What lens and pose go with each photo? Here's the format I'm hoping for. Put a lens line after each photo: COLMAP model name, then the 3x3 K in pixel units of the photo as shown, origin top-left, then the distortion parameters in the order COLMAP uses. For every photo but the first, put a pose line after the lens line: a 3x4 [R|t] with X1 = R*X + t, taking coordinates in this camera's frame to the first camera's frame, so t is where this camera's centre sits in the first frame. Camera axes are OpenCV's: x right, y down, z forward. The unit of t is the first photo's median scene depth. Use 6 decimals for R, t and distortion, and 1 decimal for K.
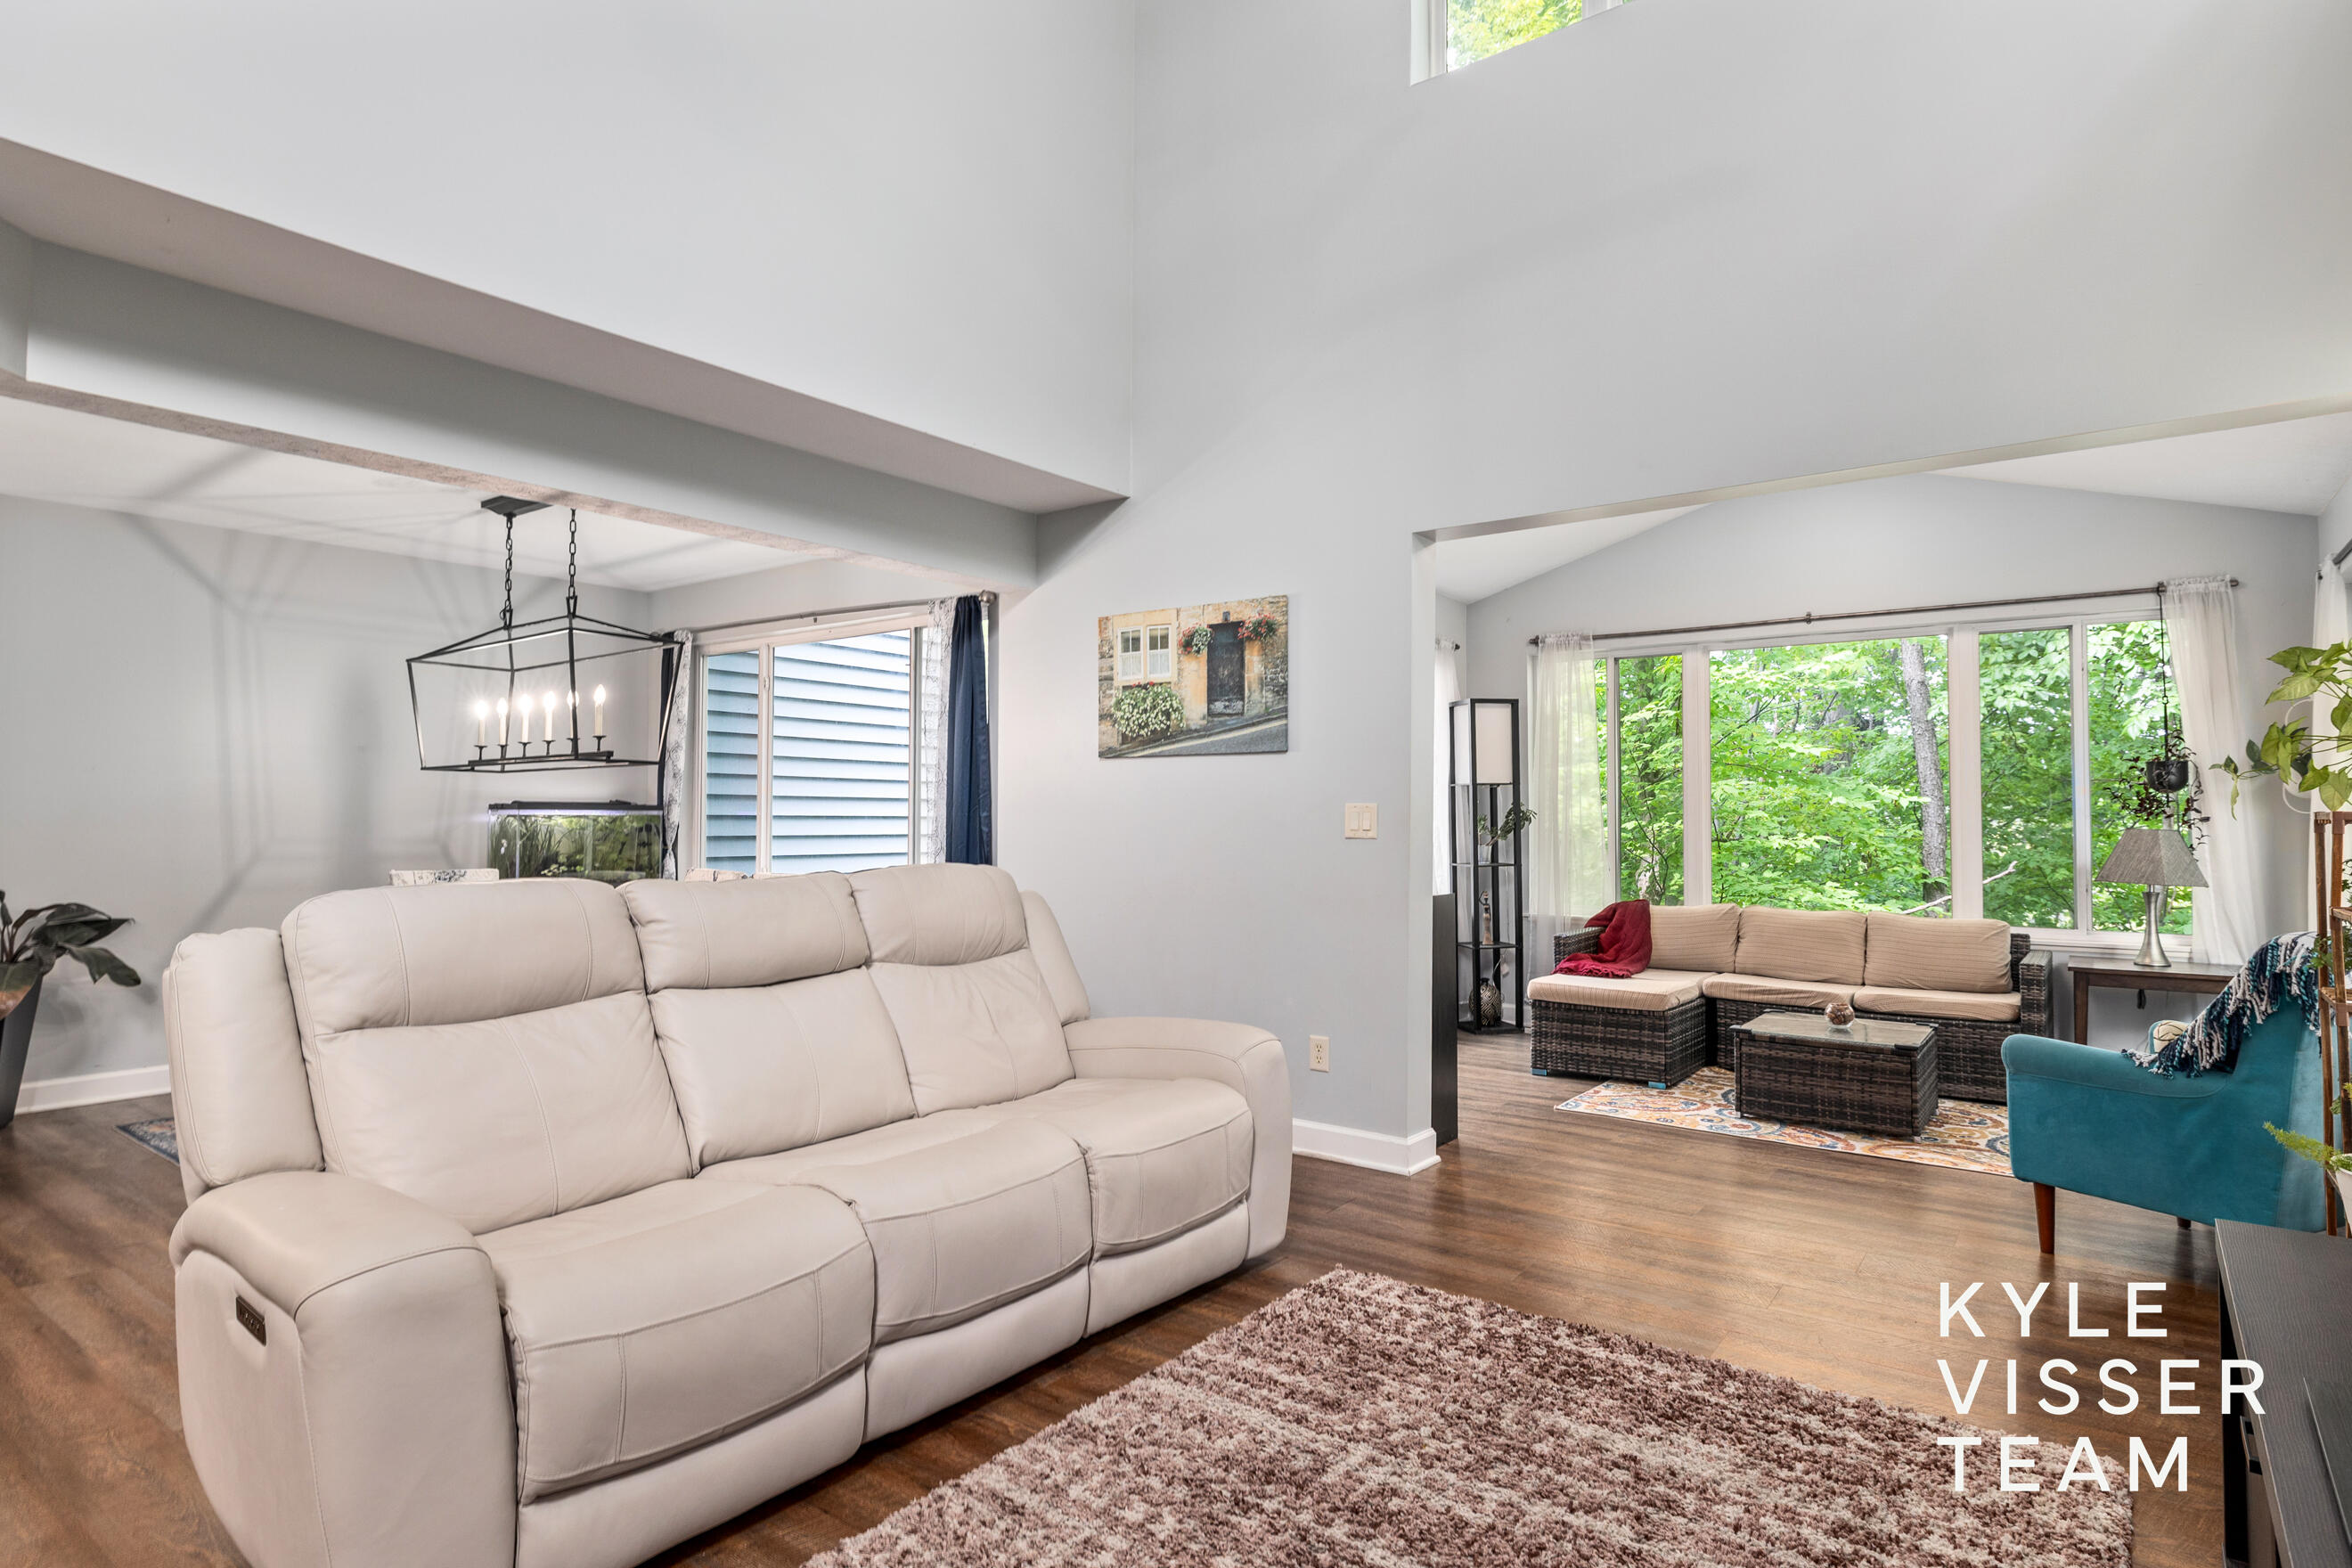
lens RADIAL K [[1236.7, 0, 1157.8], [0, 1236.7, 771.1], [0, 0, 1]] dist [0.003851, -0.001110]
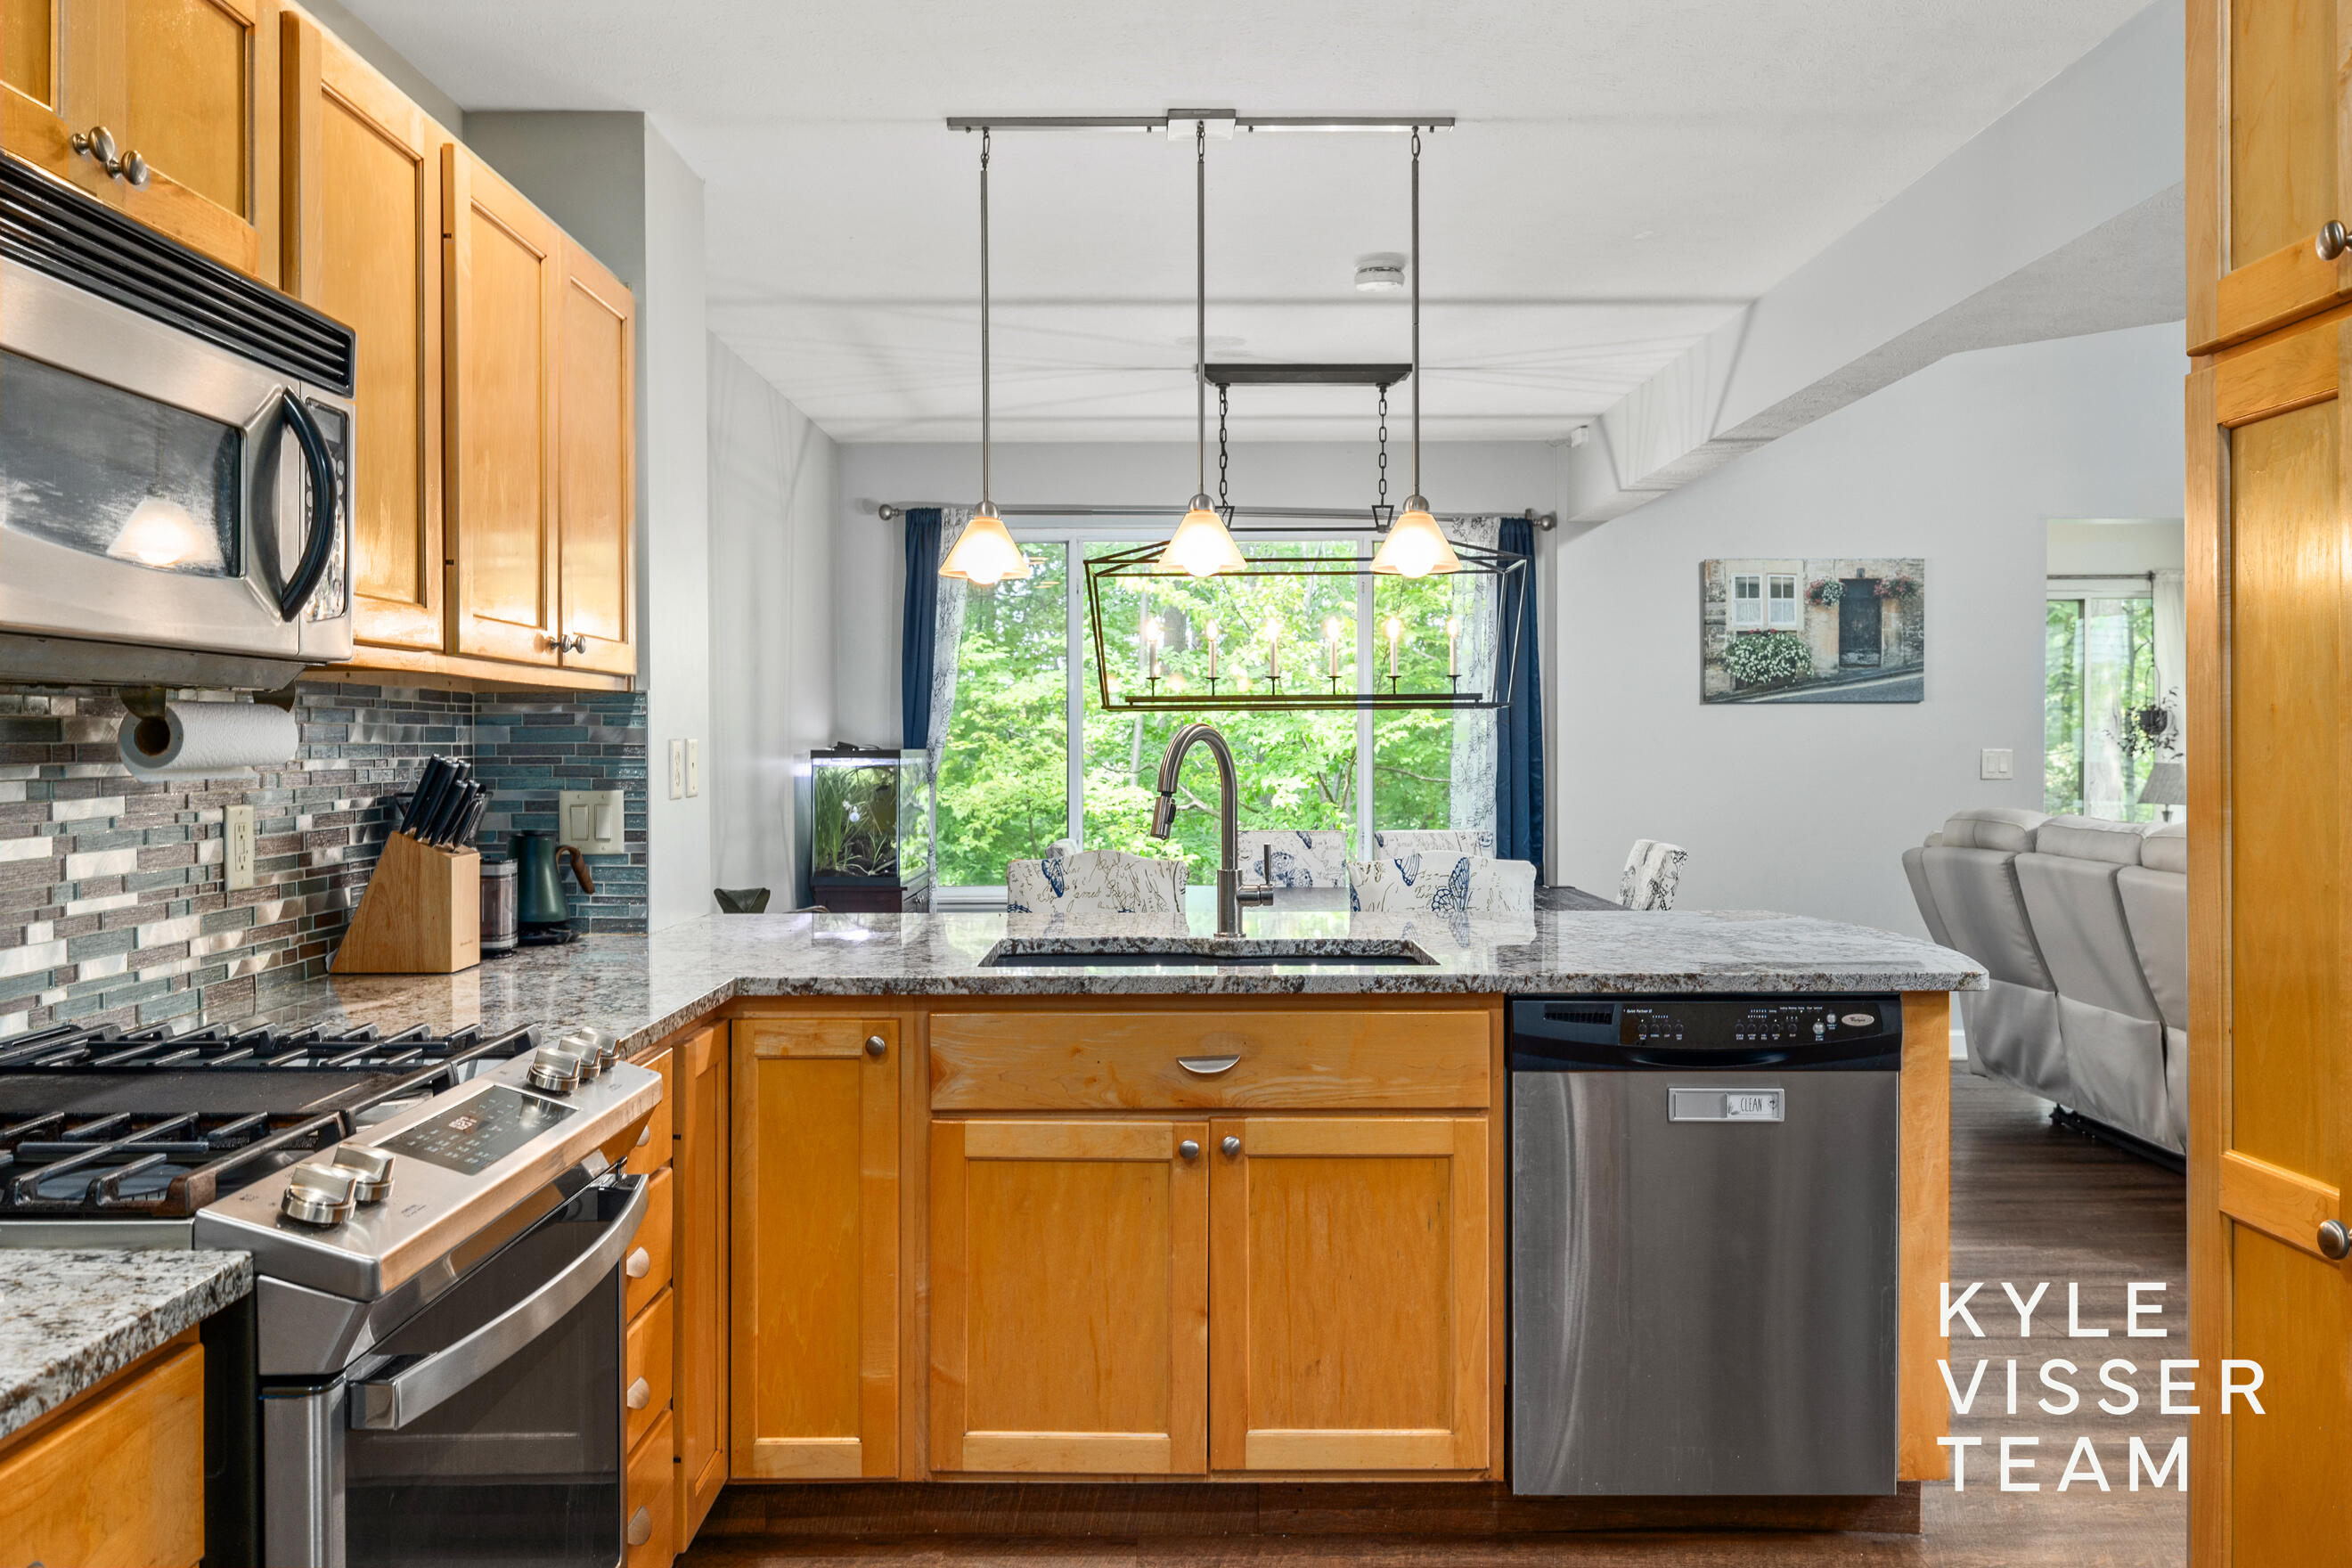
lens RADIAL K [[1891.2, 0, 1166.1], [0, 1891.2, 772.3], [0, 0, 1]] dist [0.017584, 0.006670]
pose [[0.786920, -0.013471, 0.616908, -1.355684], [-0.020223, 0.998662, 0.047604, -0.018499], [-0.616724, -0.049936, 0.785594, 0.076112]]
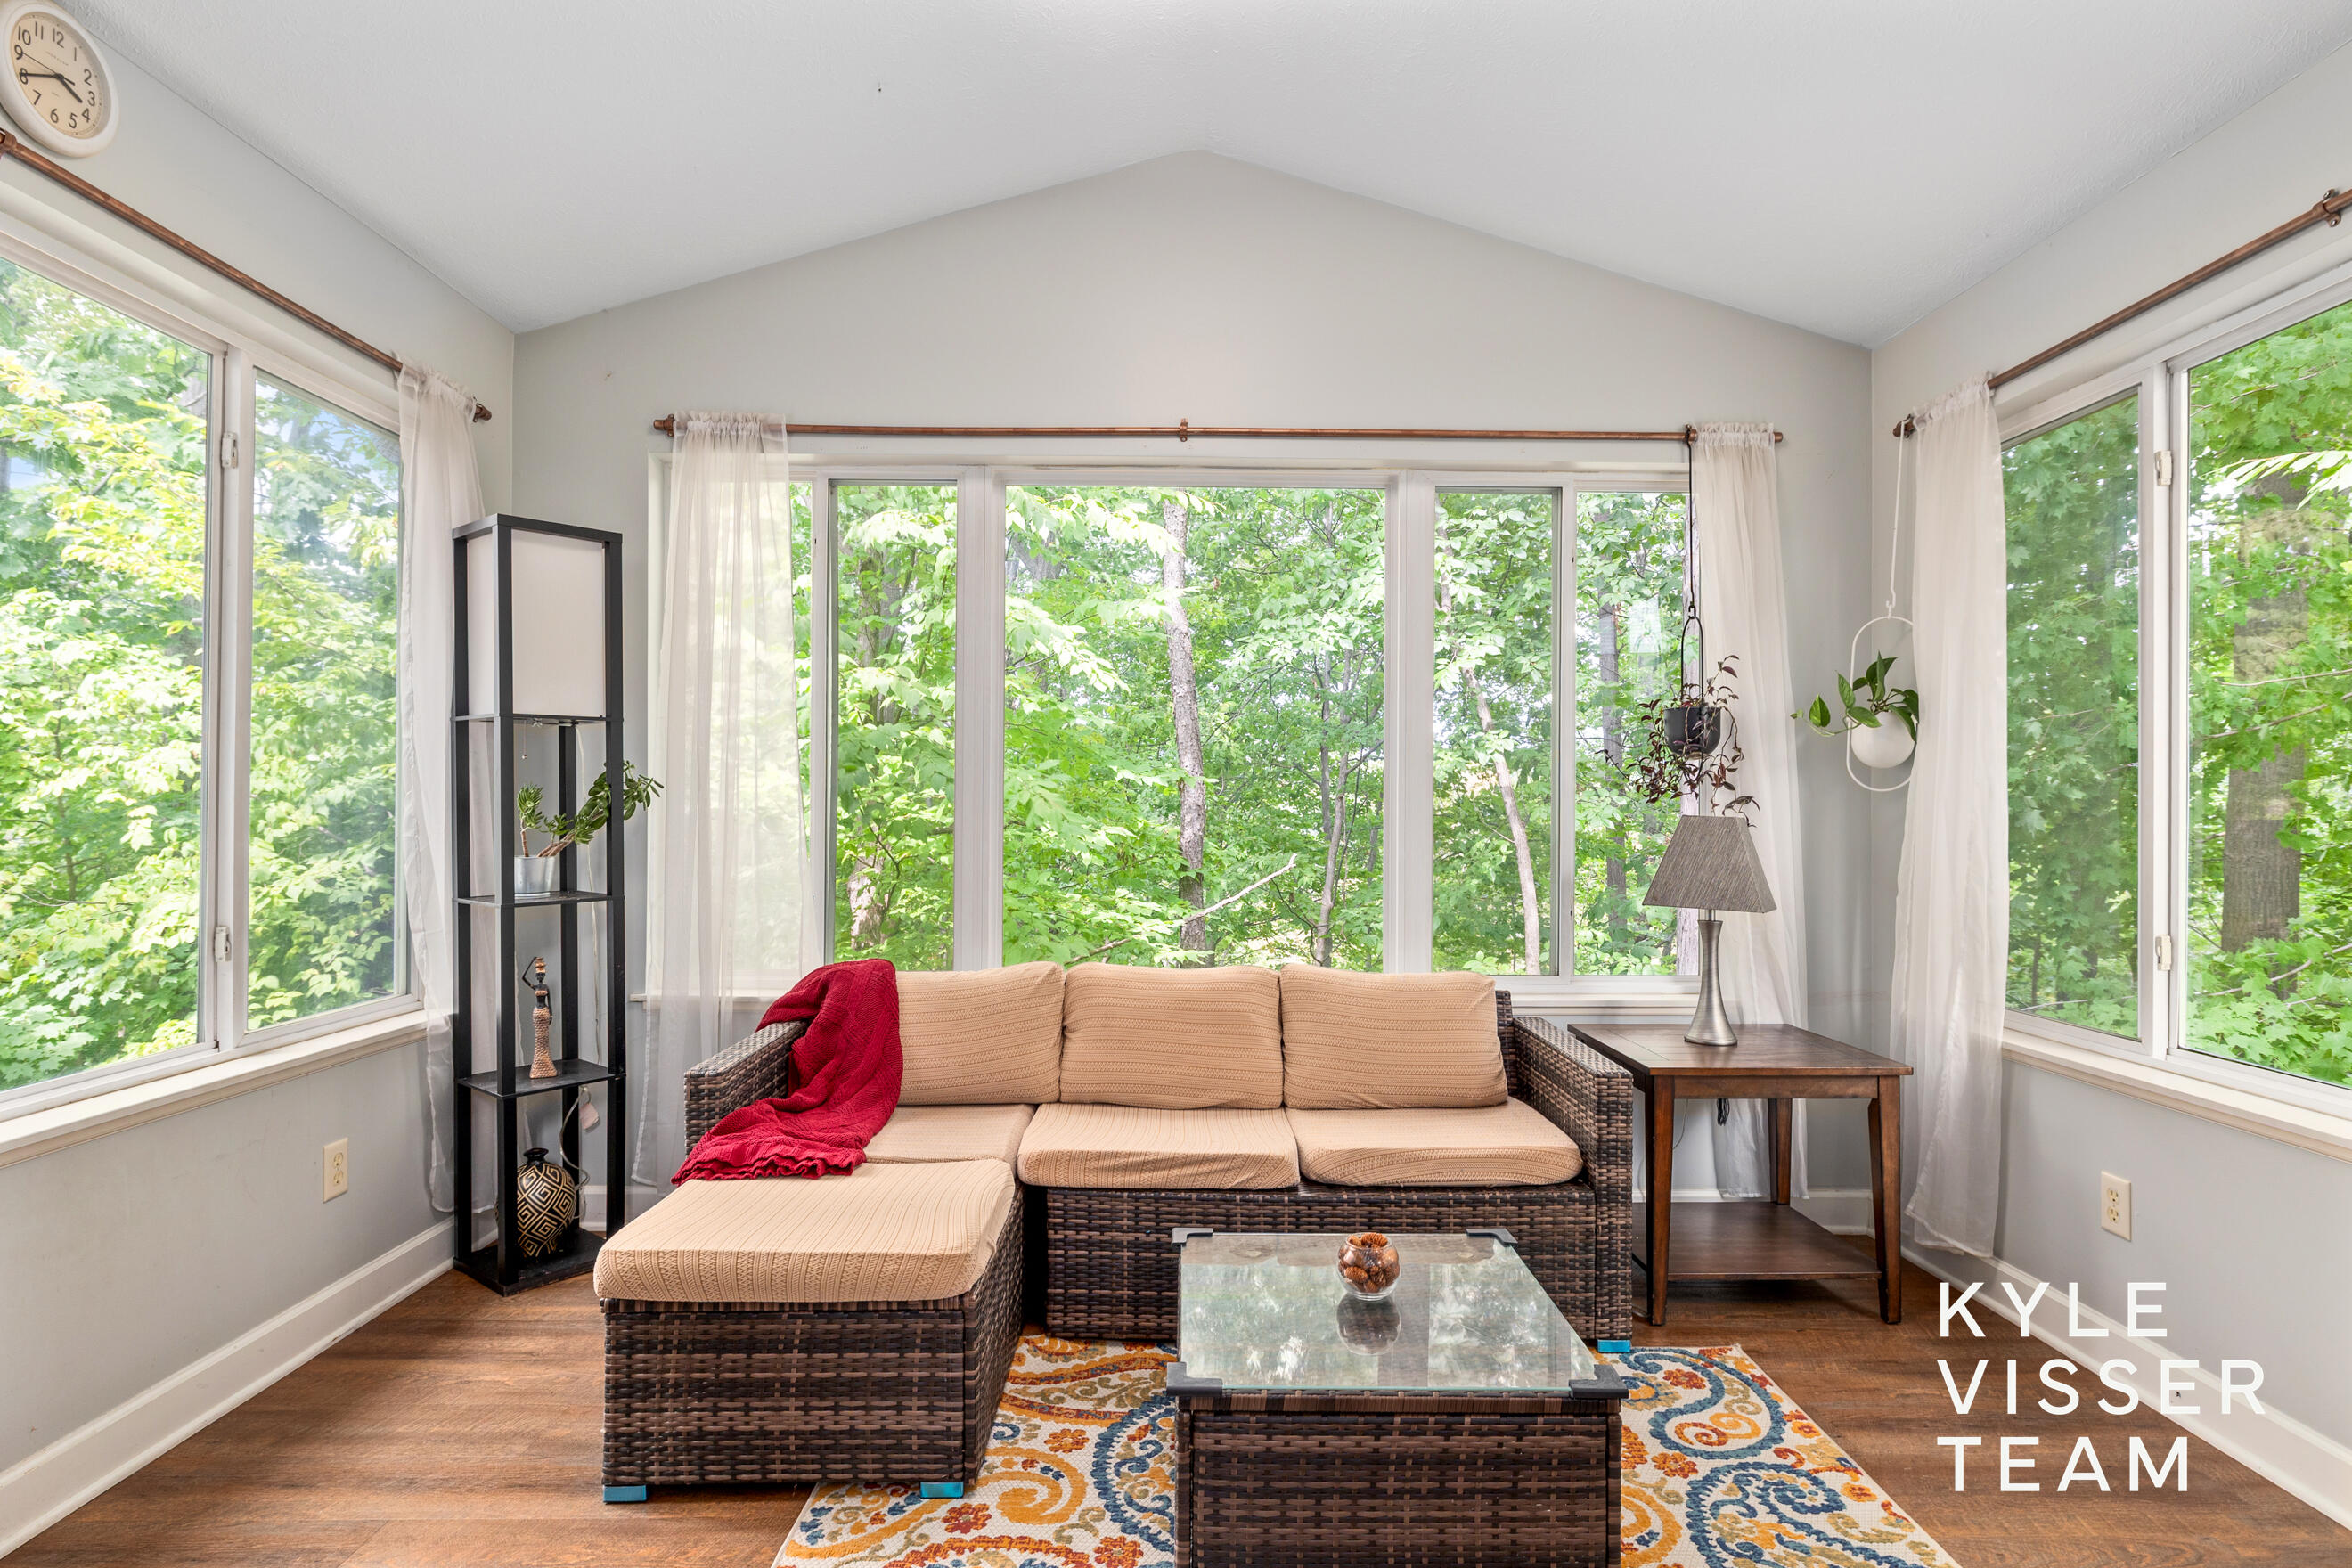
lens RADIAL K [[1236.7, 0, 1223.7], [0, 1236.7, 797.5], [0, 0, 1]] dist [0.003851, -0.001110]
pose [[0.773064, 0.003420, 0.634319, 0.251900], [-0.027611, 0.999219, 0.028263, 0.028794], [-0.633727, -0.039364, 0.772554, 0.729657]]
